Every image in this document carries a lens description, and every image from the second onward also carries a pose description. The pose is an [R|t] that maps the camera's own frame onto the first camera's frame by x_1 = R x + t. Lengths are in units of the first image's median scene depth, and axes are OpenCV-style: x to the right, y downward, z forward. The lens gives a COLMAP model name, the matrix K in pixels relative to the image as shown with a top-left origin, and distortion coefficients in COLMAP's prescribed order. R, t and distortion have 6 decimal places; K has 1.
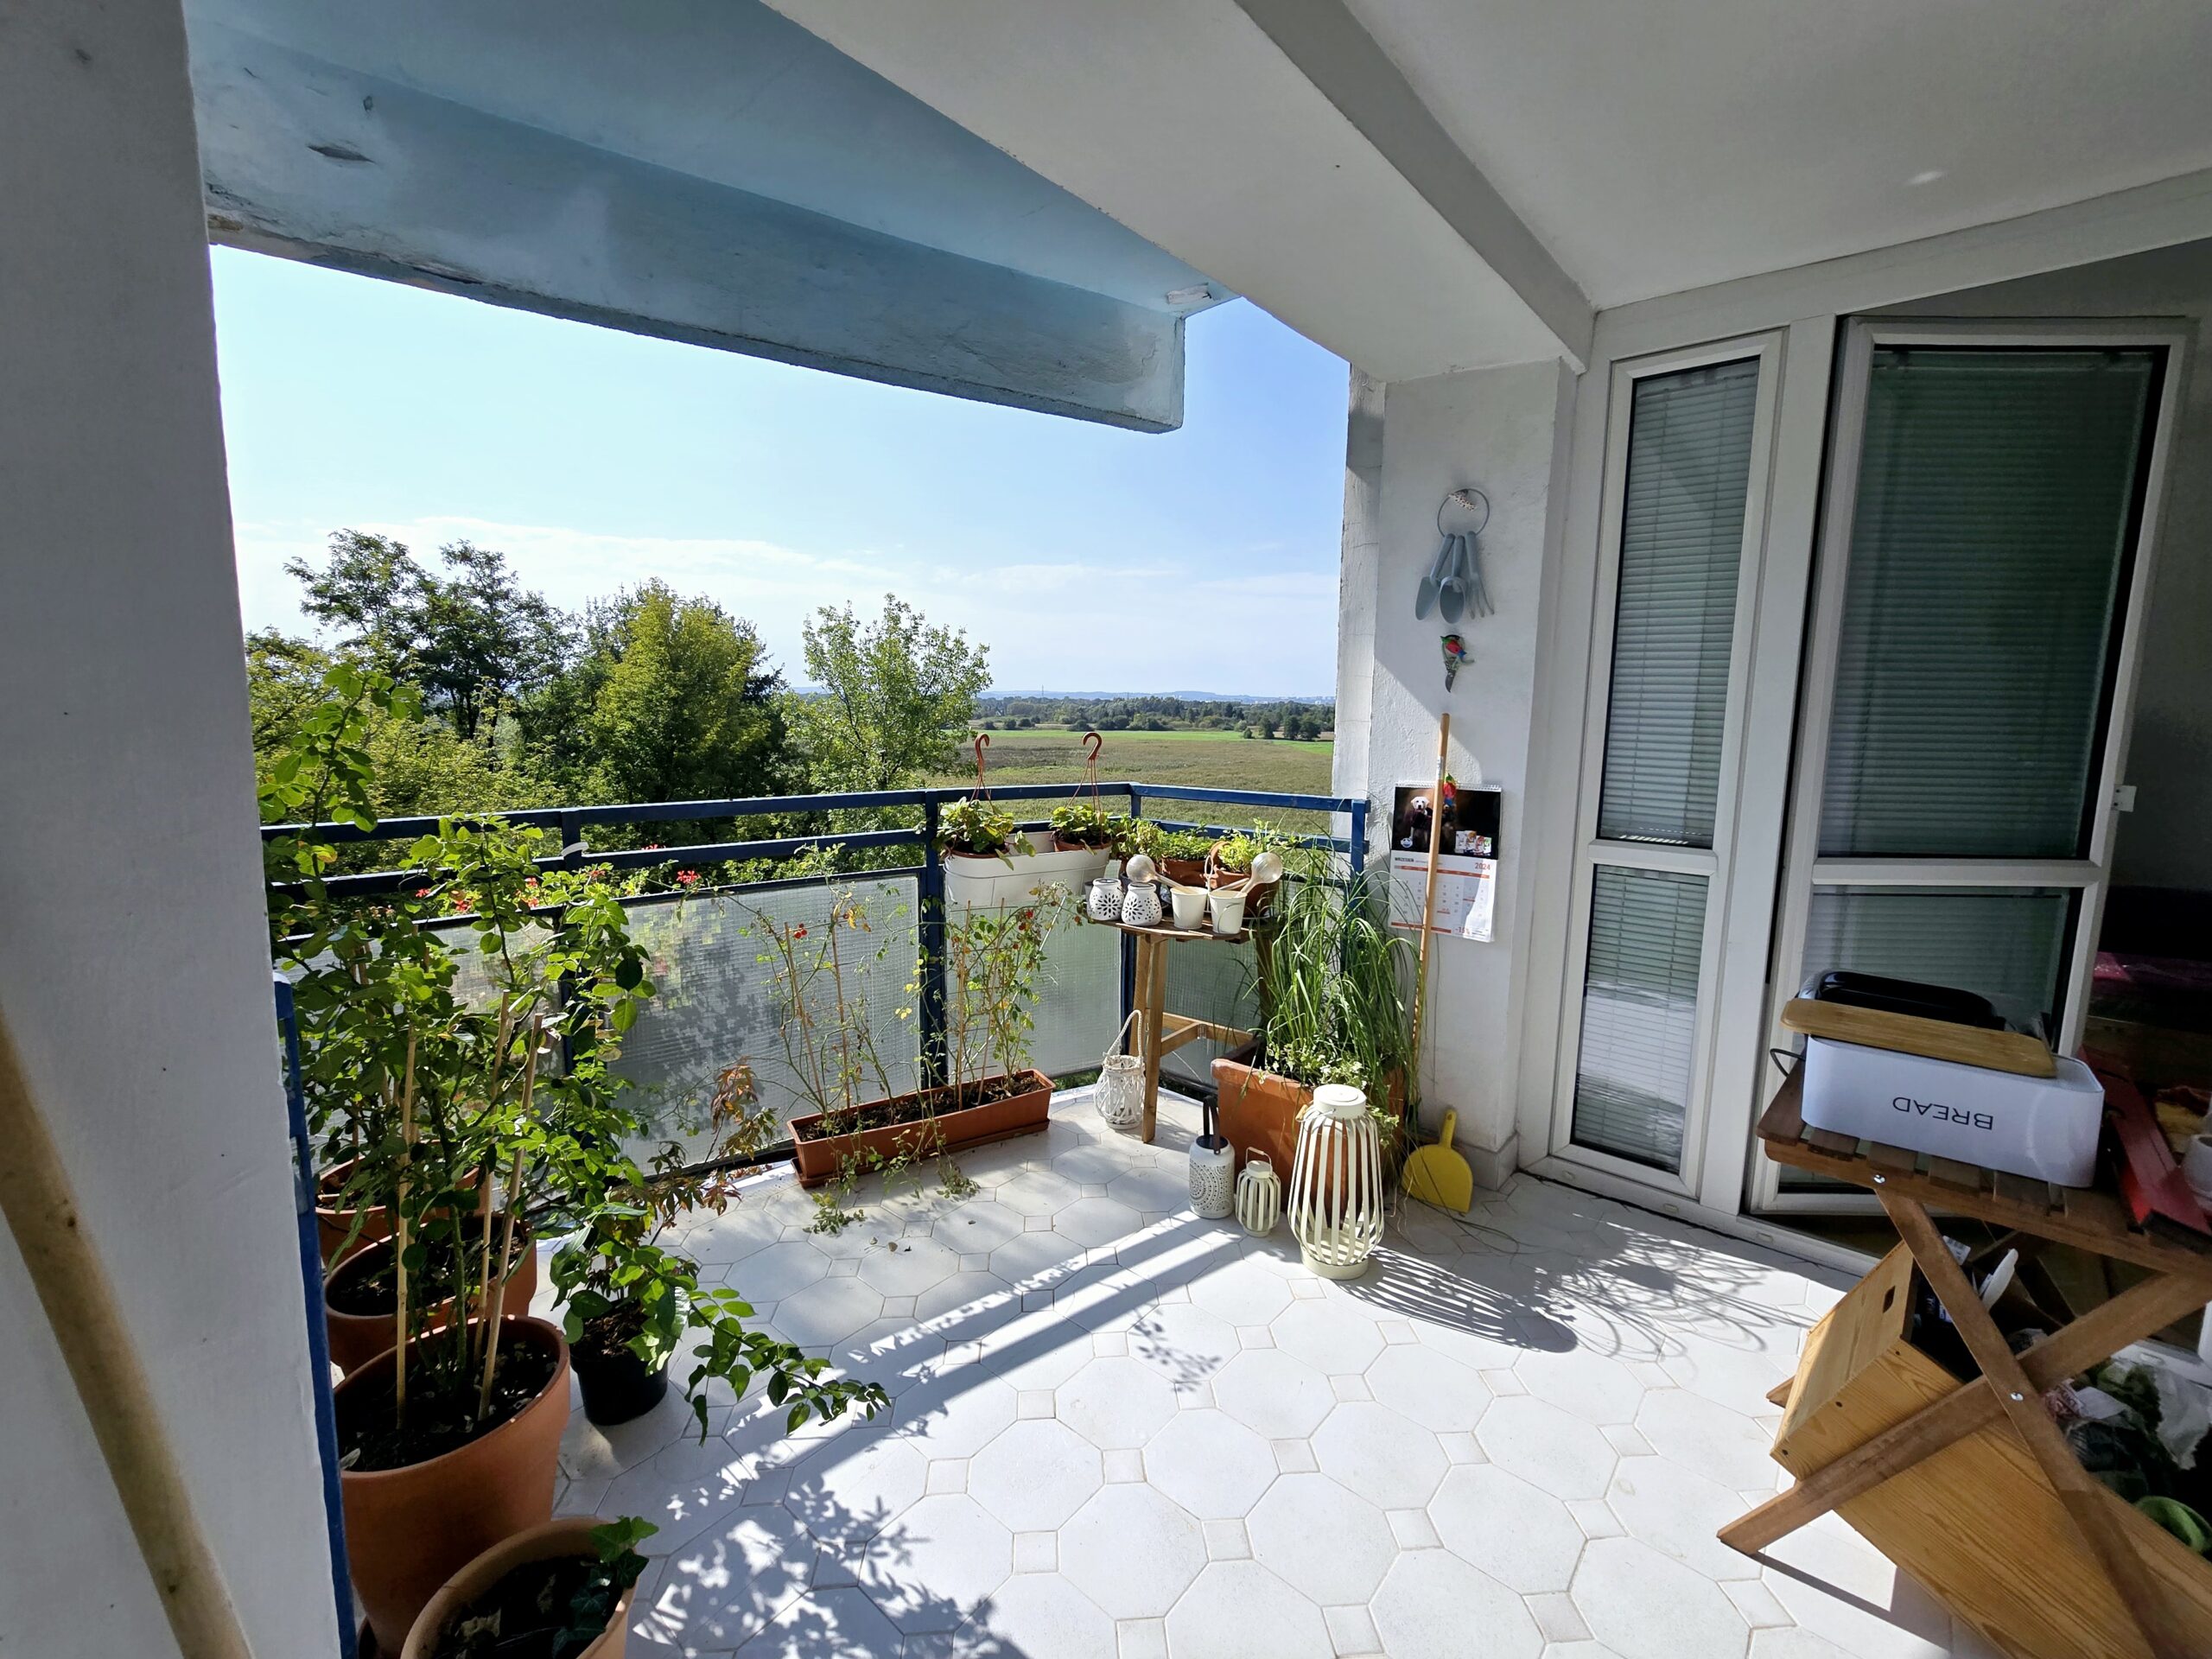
lens RADIAL K [[906.6, 0, 1108.0], [0, 906.6, 818.7], [0, 0, 1]] dist [-0.000675, -0.000240]
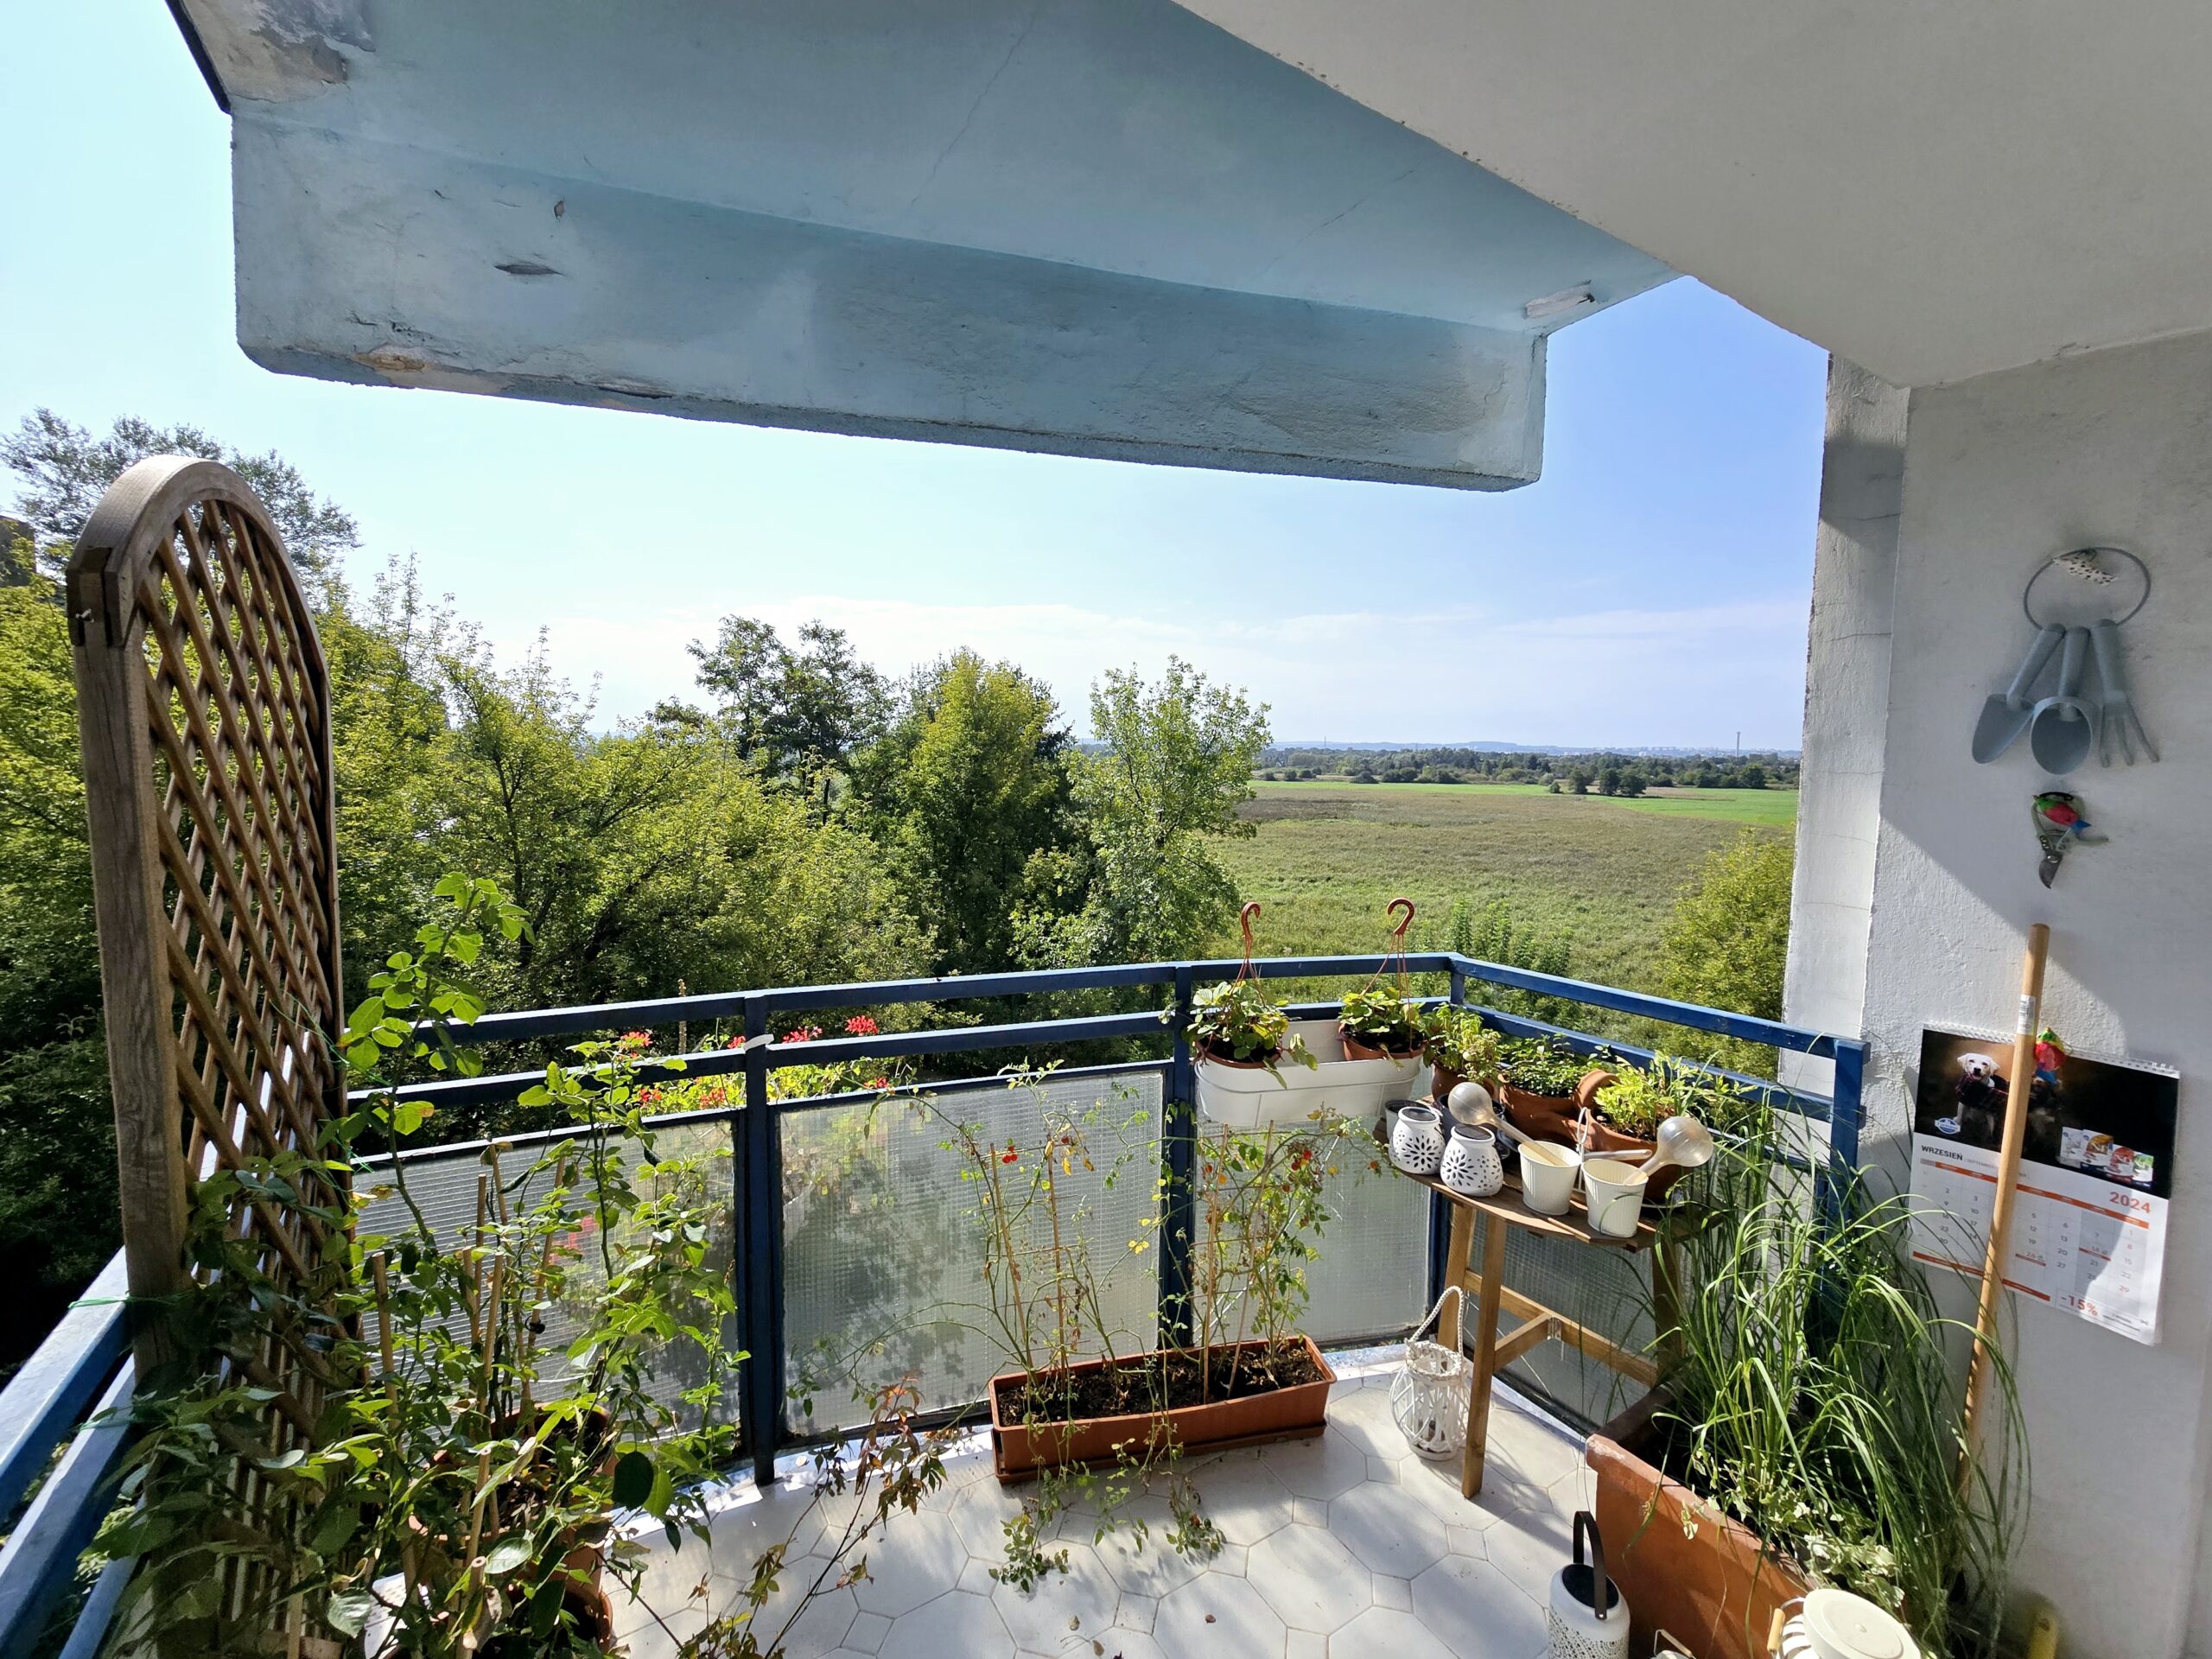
lens RADIAL K [[906.6, 0, 1106.5], [0, 906.6, 816.3], [0, 0, 1]] dist [-0.000675, -0.000240]
pose [[0.953167, 0.023848, -0.301504, -0.026820], [-0.041267, 0.997818, -0.051536, -0.120962], [0.299617, 0.061565, 0.952071, 0.237847]]
